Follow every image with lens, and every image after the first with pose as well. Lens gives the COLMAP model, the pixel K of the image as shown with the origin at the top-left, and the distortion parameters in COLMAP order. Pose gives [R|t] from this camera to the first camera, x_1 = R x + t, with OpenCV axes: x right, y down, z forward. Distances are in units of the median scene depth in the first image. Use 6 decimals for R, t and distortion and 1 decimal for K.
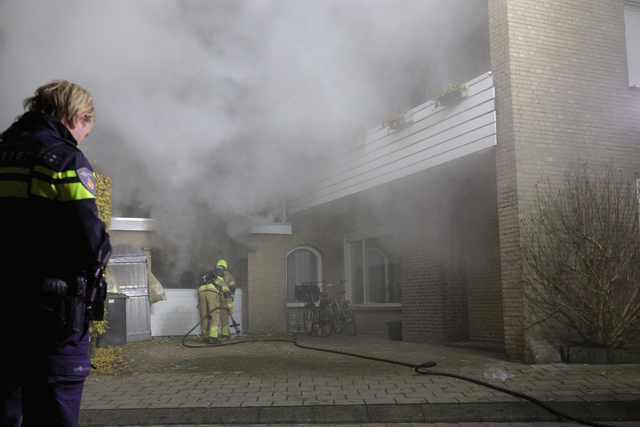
lens RADIAL K [[704.7, 0, 320.0], [0, 704.7, 213.5], [0, 0, 1]] dist [-0.004658, -0.006704]
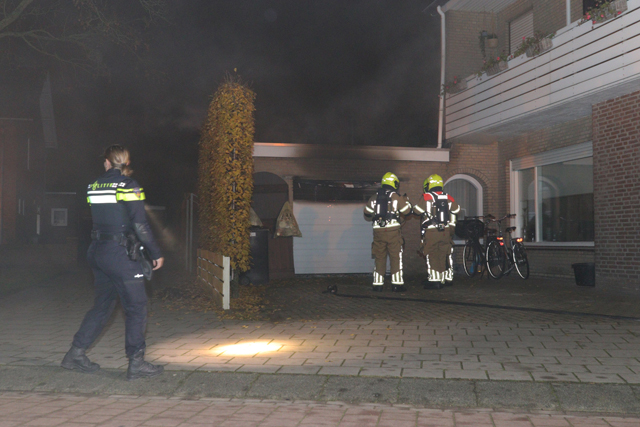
lens RADIAL K [[704.7, 0, 320.0], [0, 704.7, 213.5], [0, 0, 1]] dist [-0.004658, -0.006704]
pose [[0.984901, 0.008159, -0.172927, -0.078412], [0.007047, 0.996171, 0.087137, 0.027473], [0.172976, -0.087040, 0.981073, 0.188717]]
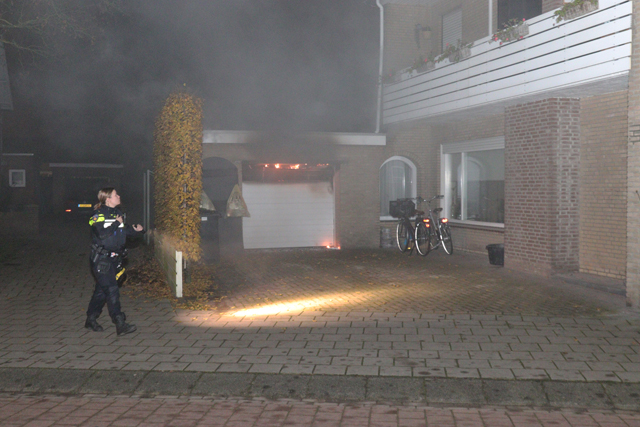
lens RADIAL K [[703.2, 0, 324.7], [0, 703.2, 209.2], [0, 0, 1]] dist [-0.009160, 0.023443]
pose [[0.993851, 0.016932, -0.109427, -0.028371], [0.000922, 0.986939, 0.161093, -0.065732], [0.110725, -0.160203, 0.980854, 0.072265]]
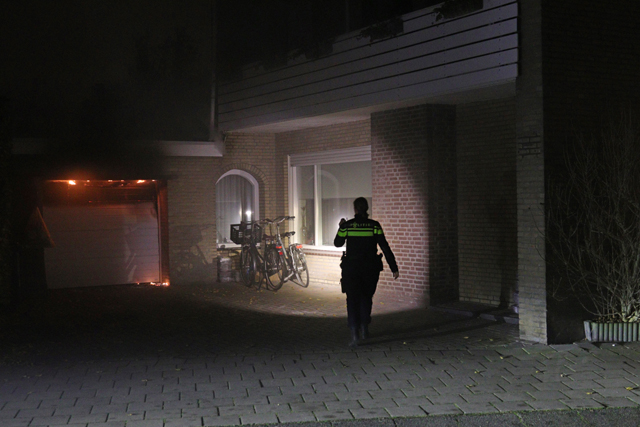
lens RADIAL K [[902.2, 0, 320.0], [0, 902.2, 213.5], [0, 0, 1]] dist [0.007881, 0.026416]
pose [[0.991448, -0.000988, 0.130501, -0.107862], [-0.016880, 0.990601, 0.135735, -0.077295], [-0.129409, -0.136777, 0.982113, -0.007961]]
